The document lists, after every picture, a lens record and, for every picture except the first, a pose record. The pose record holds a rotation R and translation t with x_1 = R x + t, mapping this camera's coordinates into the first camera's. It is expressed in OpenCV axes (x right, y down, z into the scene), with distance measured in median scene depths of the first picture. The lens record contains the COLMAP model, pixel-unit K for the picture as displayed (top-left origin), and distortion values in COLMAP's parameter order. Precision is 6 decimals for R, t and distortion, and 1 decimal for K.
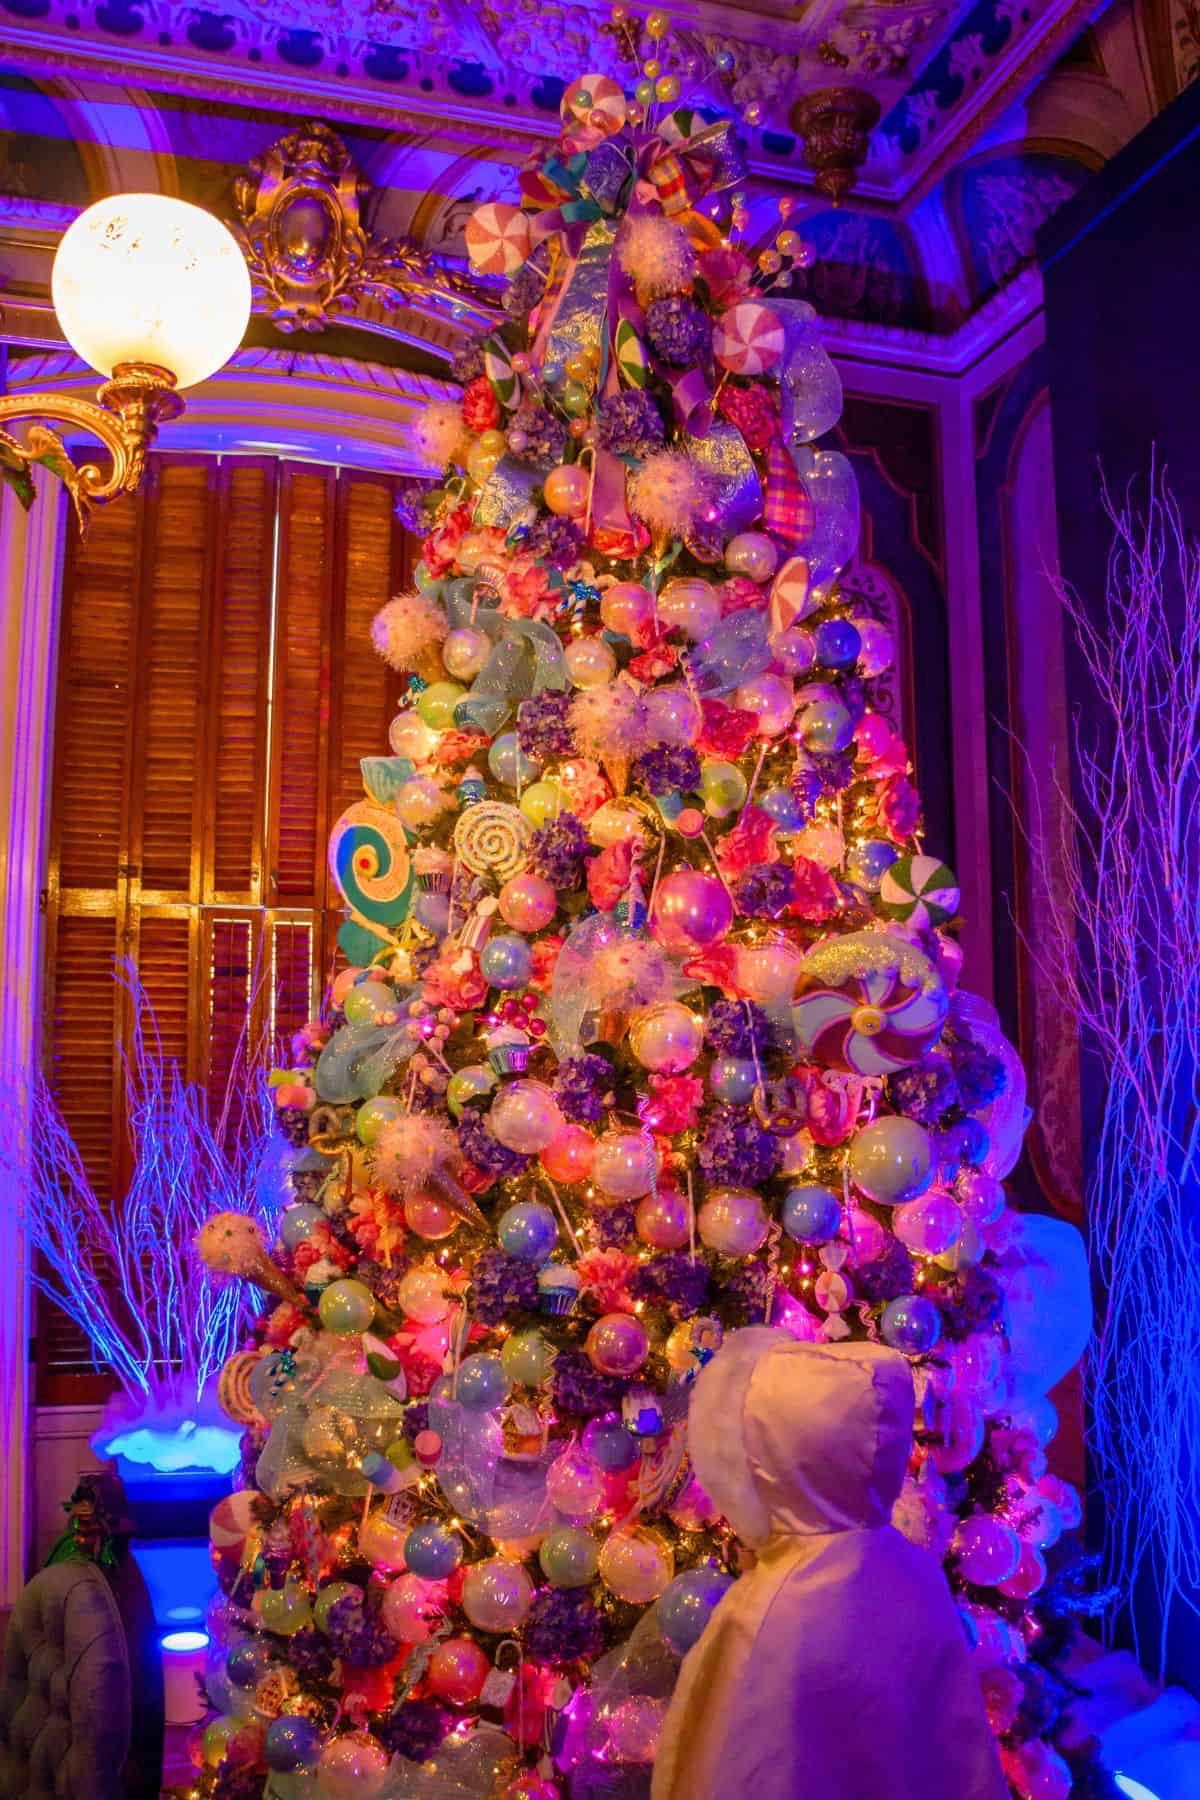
lens RADIAL K [[1577.2, 0, 600.0], [0, 1577.2, 900.0], [0, 0, 1]] dist [-0.215373, 0.249953]
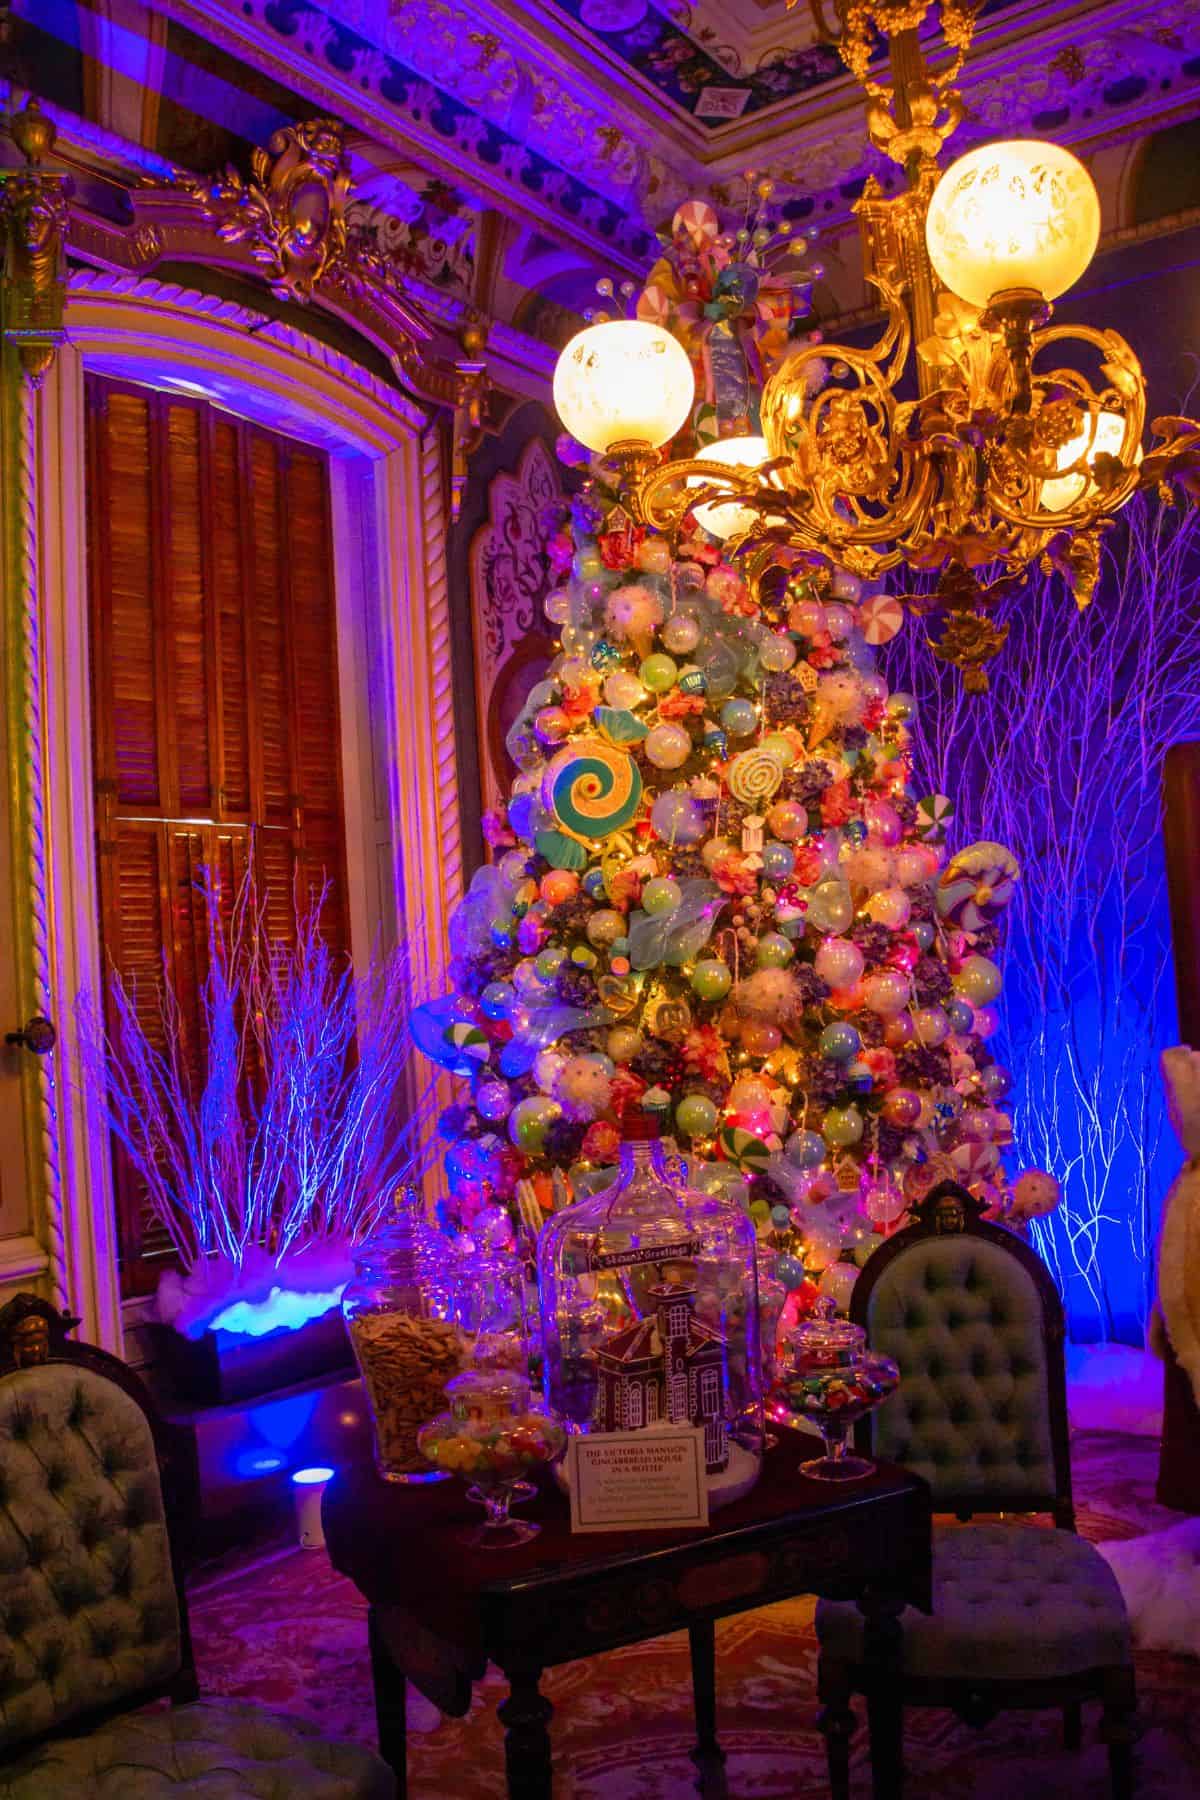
lens RADIAL K [[1577.2, 0, 600.0], [0, 1577.2, 900.0], [0, 0, 1]] dist [-0.215373, 0.249953]
pose [[0.777243, -0.017264, 0.628963, -1.045442], [-0.010679, 0.999118, 0.040621, 0.017282], [-0.629110, -0.038289, 0.776373, -0.010417]]
